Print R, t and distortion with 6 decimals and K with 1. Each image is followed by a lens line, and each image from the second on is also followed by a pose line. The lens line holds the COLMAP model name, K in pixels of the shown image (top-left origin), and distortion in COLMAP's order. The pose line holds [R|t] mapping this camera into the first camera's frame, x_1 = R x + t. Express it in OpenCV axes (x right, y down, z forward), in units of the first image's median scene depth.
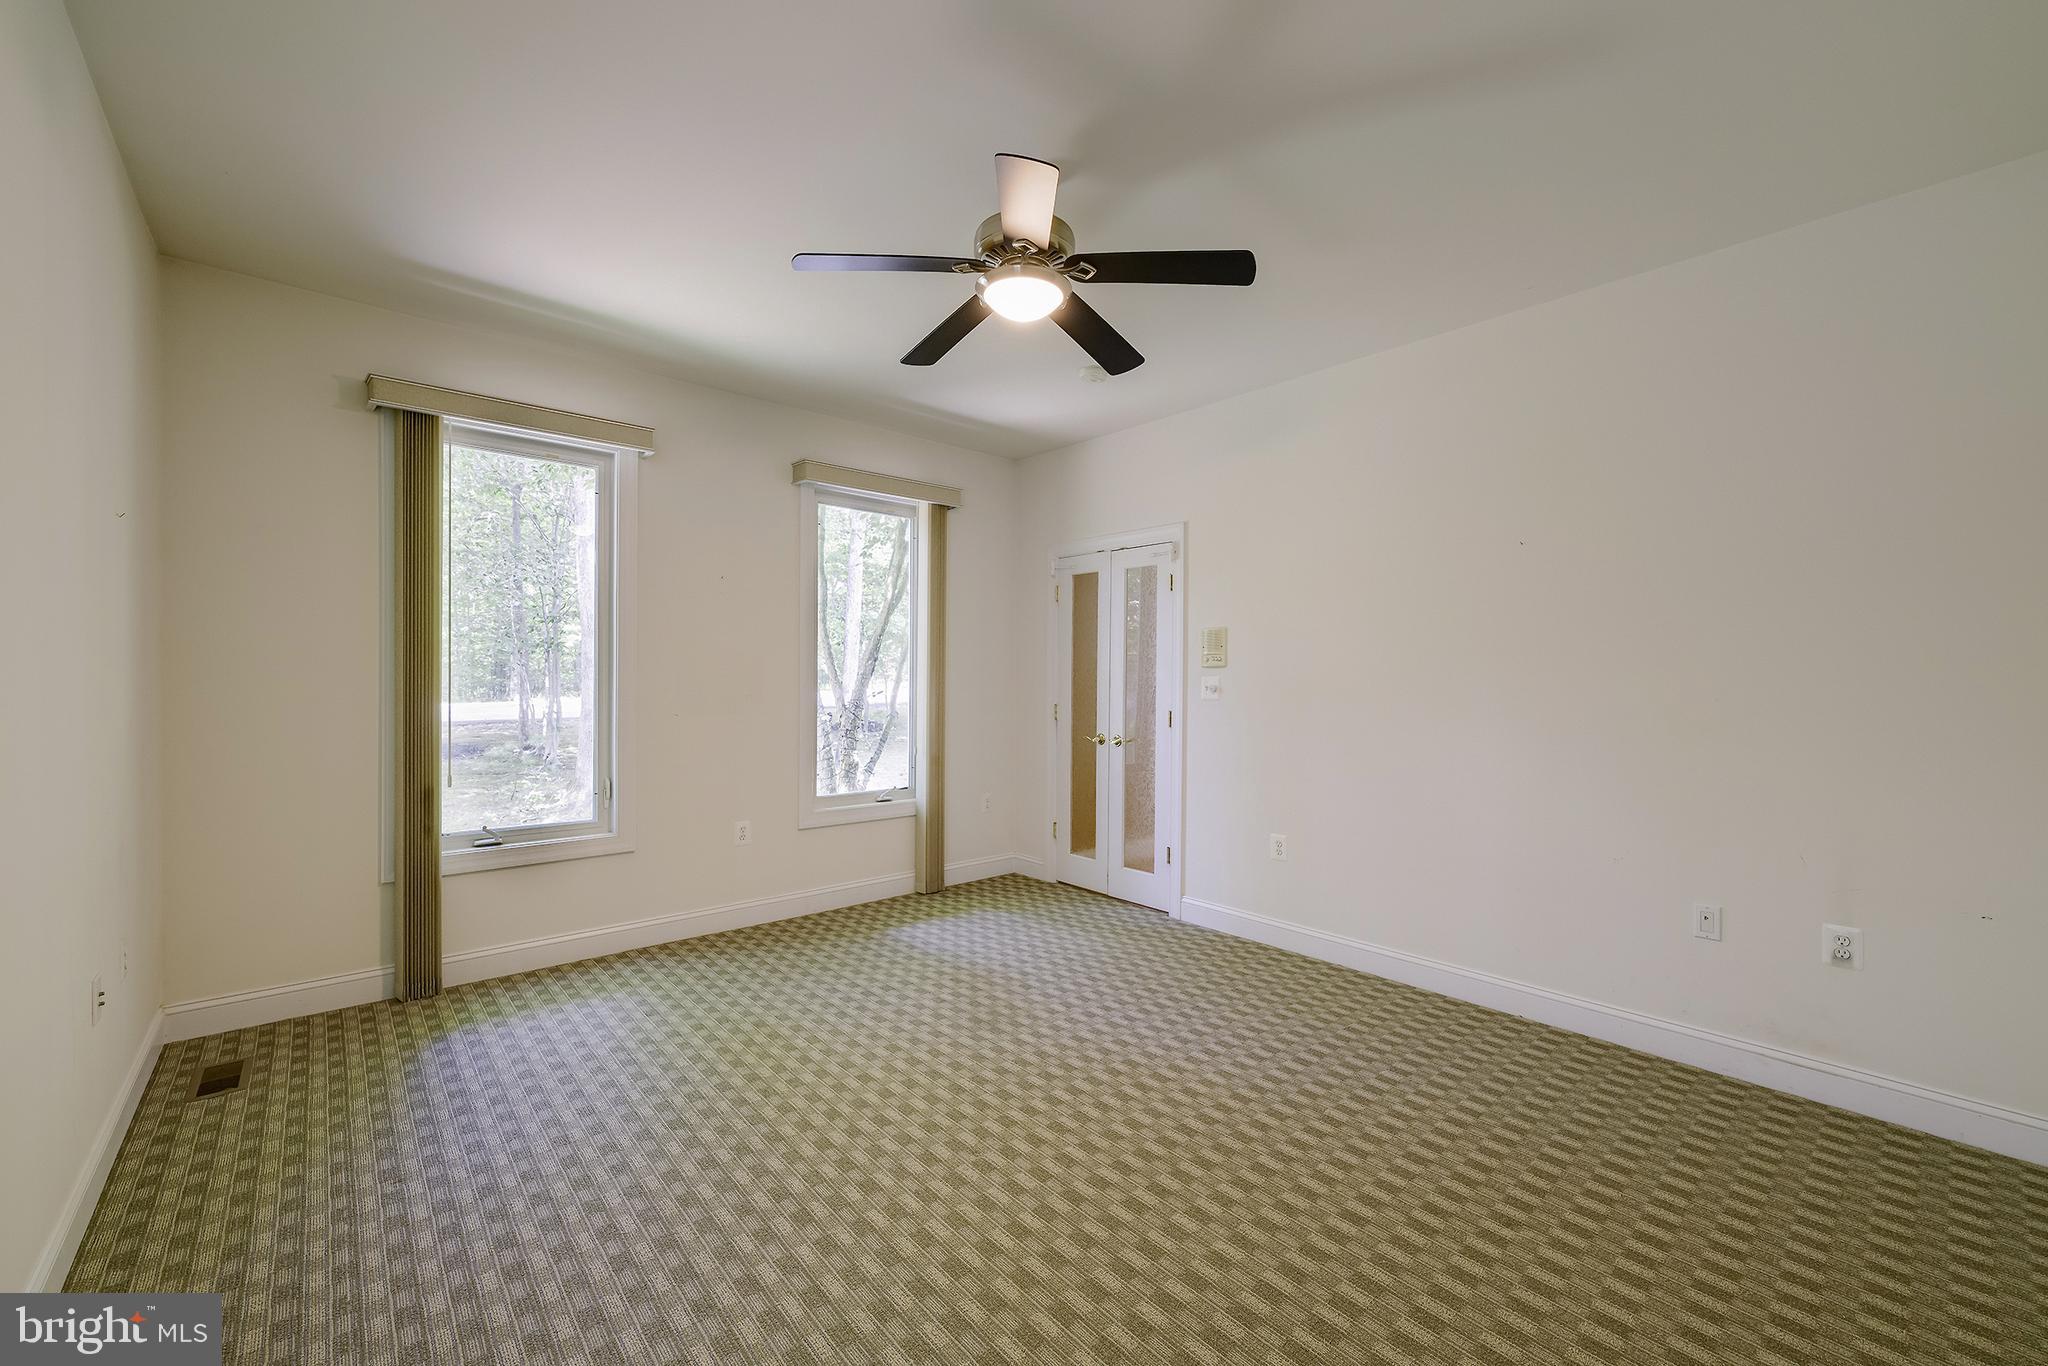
lens RADIAL K [[819.8, 0, 1014.4], [0, 819.8, 678.7], [0, 0, 1]] dist [-0.007218, 0.001042]
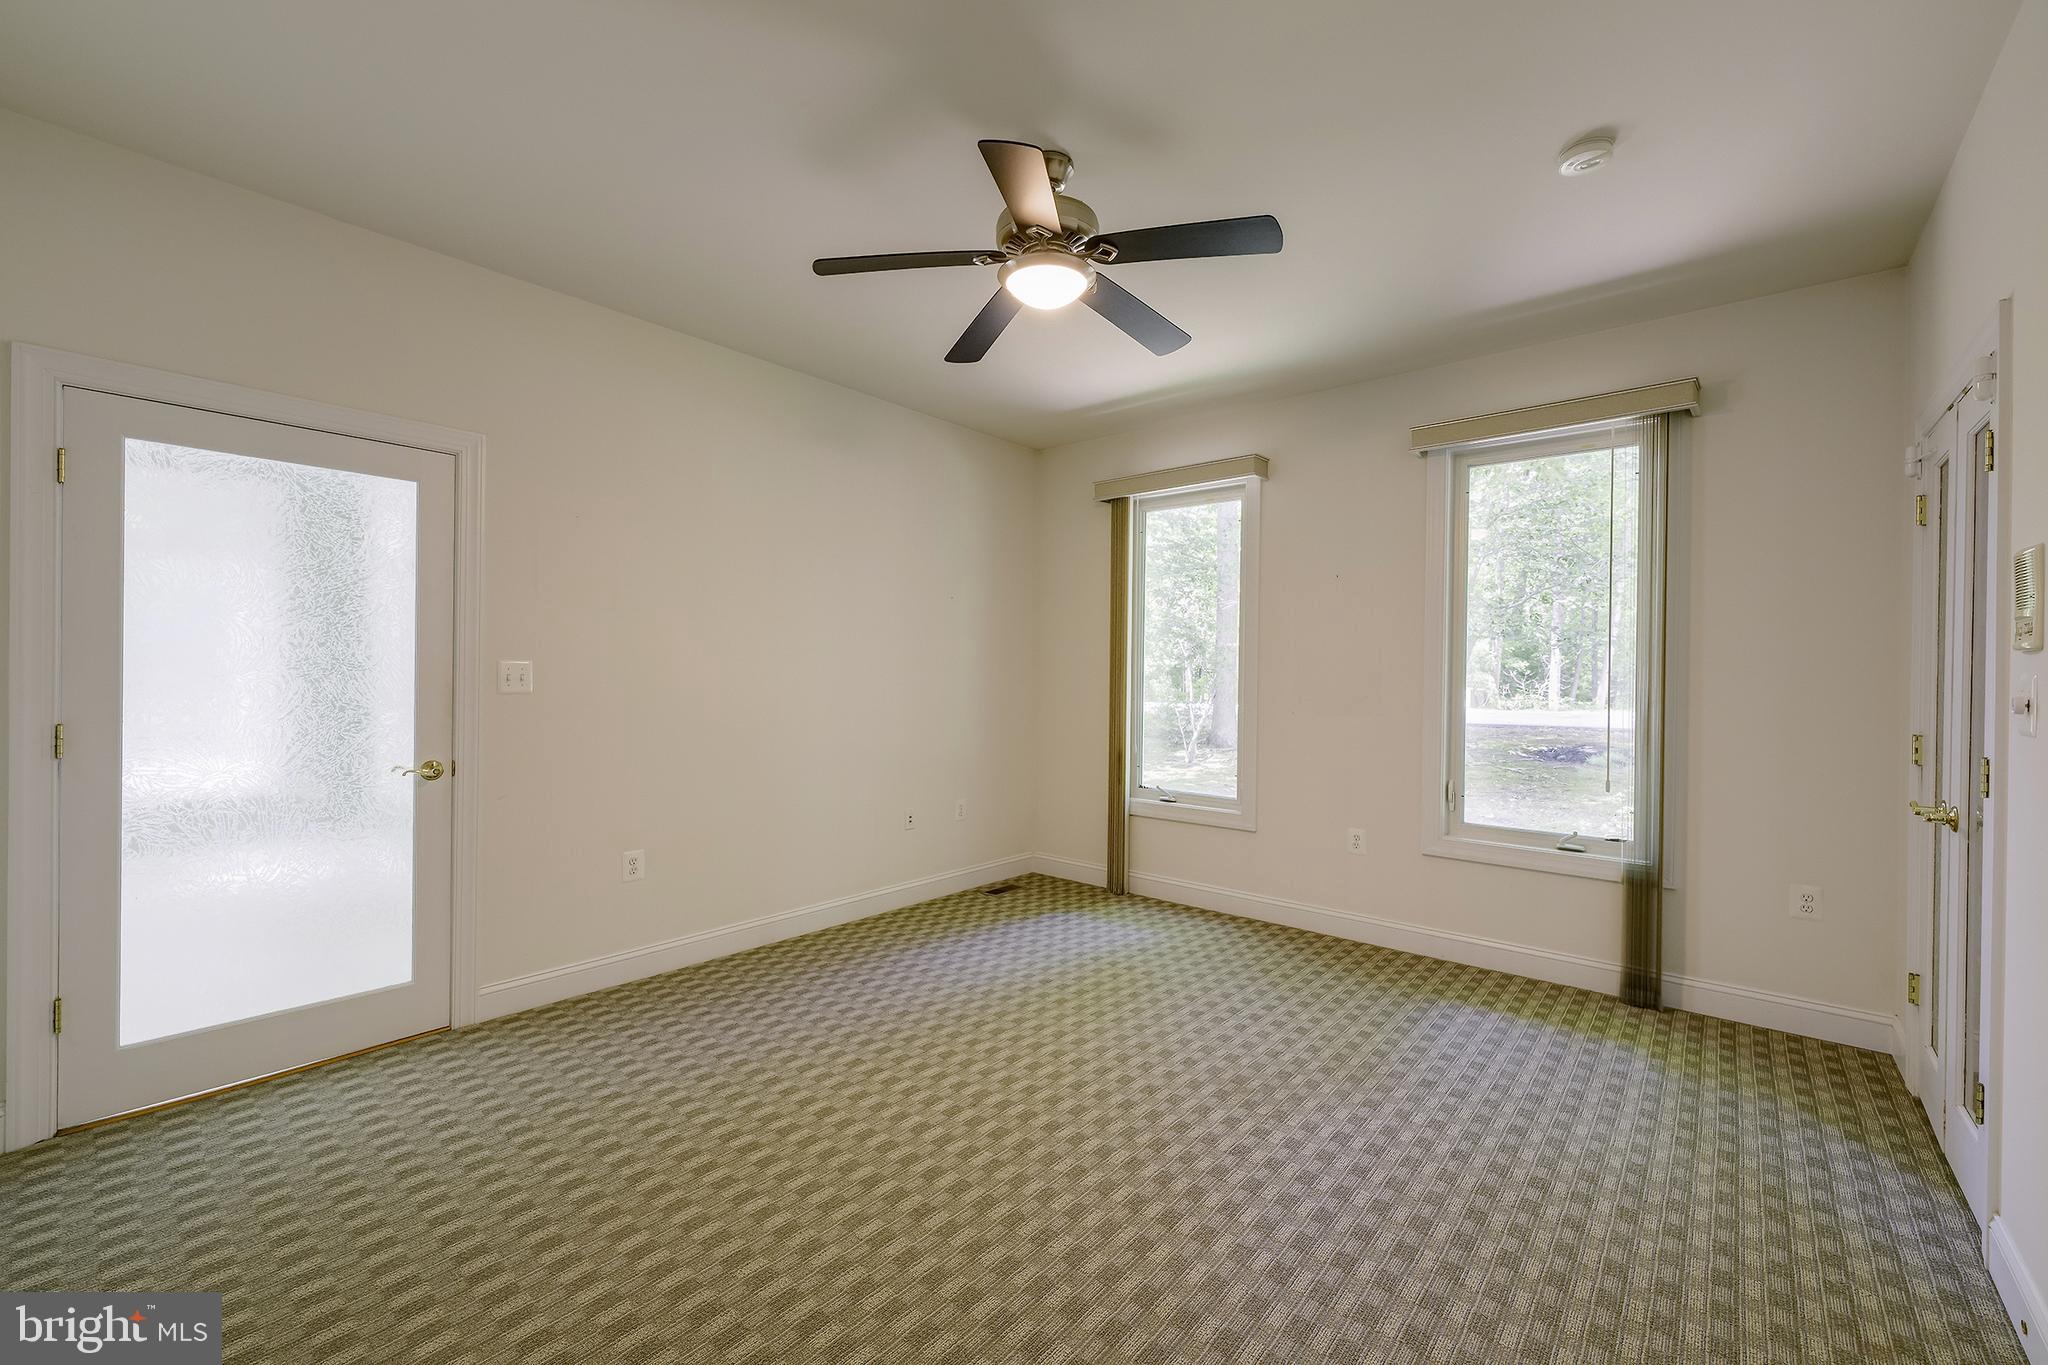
lens RADIAL K [[819.8, 0, 1014.2], [0, 819.8, 676.6], [0, 0, 1]] dist [-0.007218, 0.001042]
pose [[0.148063, 0.005114, -0.988965, 0.579036], [-0.009445, 0.999948, 0.003756, -0.003803], [0.988933, 0.008785, 0.148104, 0.485248]]
